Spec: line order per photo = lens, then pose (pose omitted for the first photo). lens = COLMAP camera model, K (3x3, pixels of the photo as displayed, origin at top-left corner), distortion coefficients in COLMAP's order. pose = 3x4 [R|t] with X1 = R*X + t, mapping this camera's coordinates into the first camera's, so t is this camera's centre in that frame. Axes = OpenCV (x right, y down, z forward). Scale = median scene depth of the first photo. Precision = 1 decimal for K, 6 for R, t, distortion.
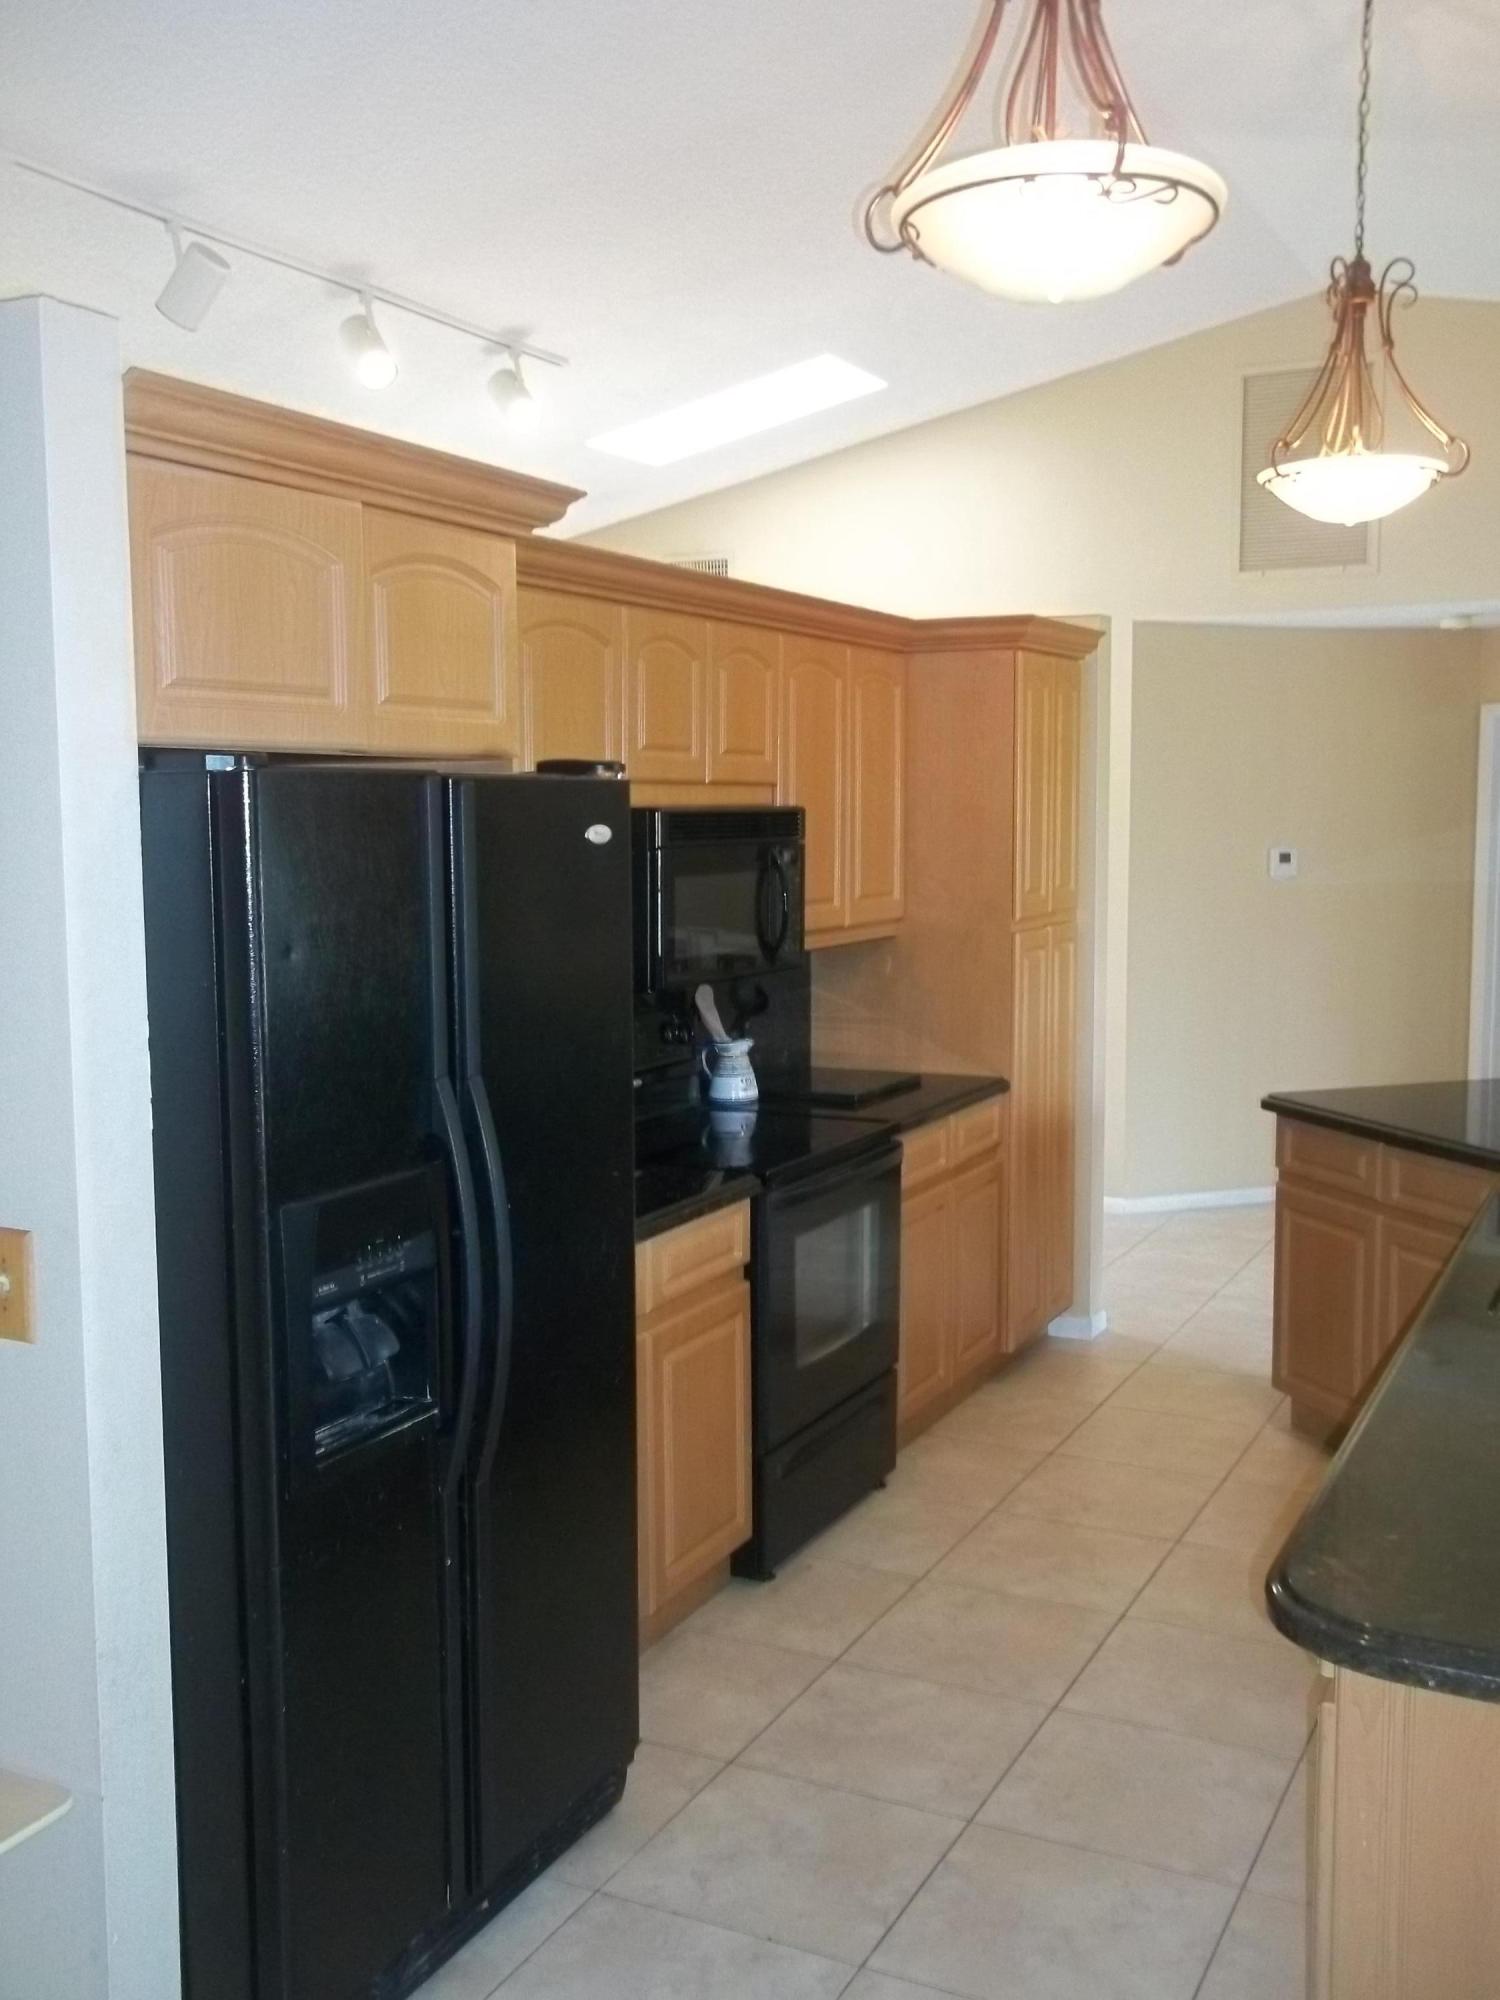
lens RADIAL K [[1918.6, 0, 749.3], [0, 1918.6, 995.4], [0, 0, 1]] dist [0.011489, 0.000000]
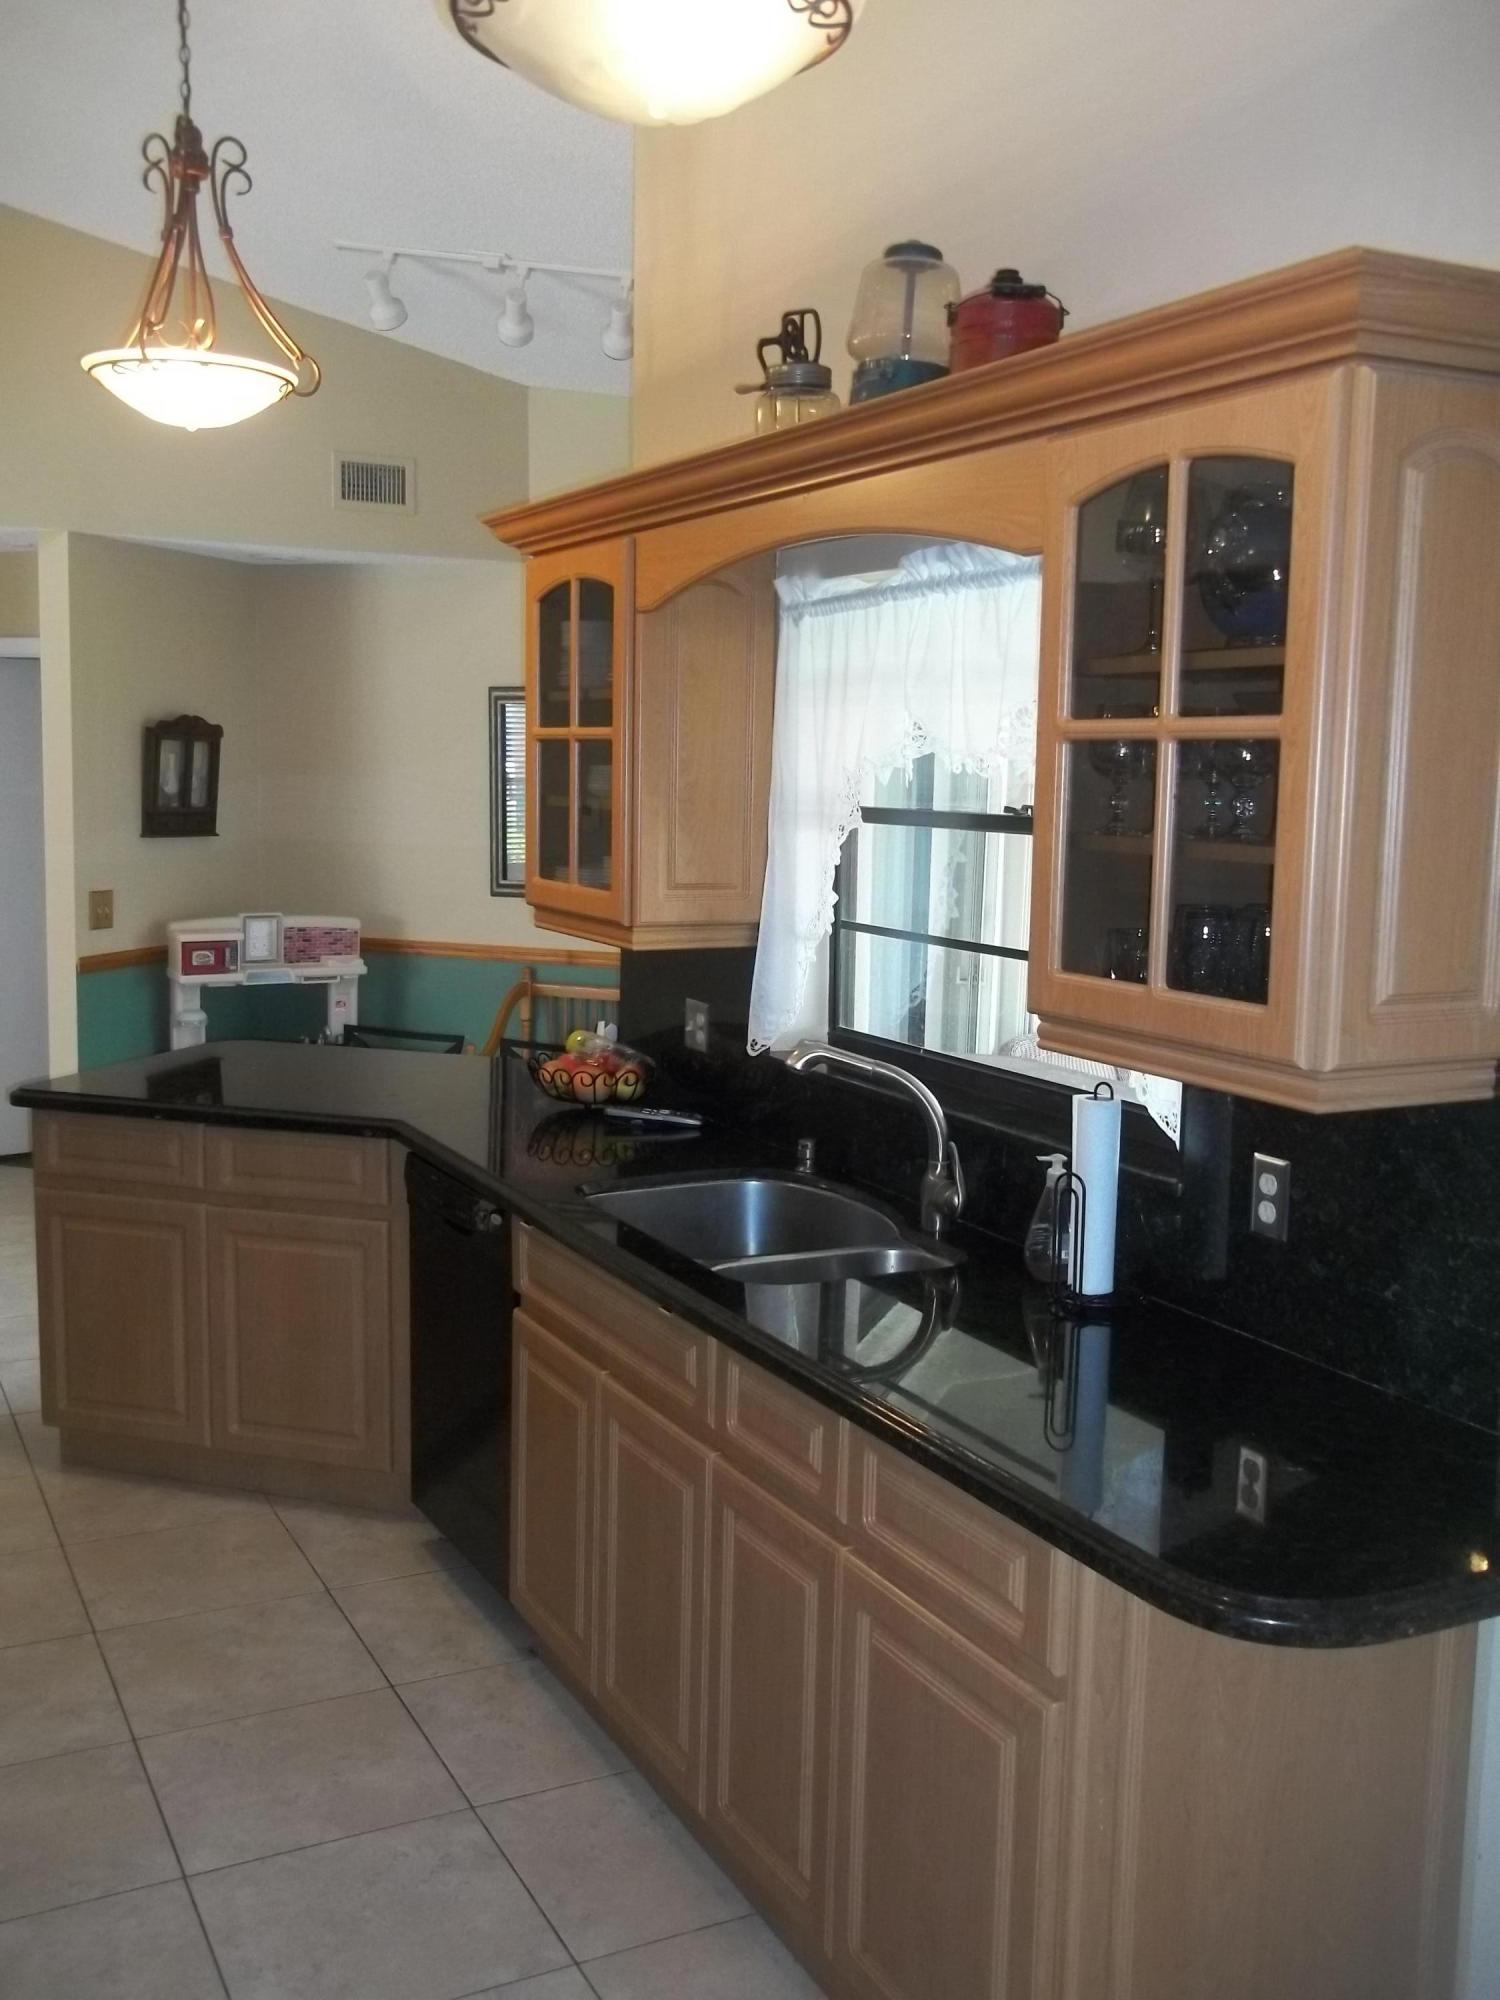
lens RADIAL K [[1918.6, 0, 758.3], [0, 1918.6, 1000.3], [0, 0, 1]] dist [0.011489, 0.000000]
pose [[0.580711, -0.081495, 0.810021, -0.273052], [0.053630, 0.996645, 0.061823, -0.026334], [-0.812341, 0.007540, 0.583133, 0.283326]]
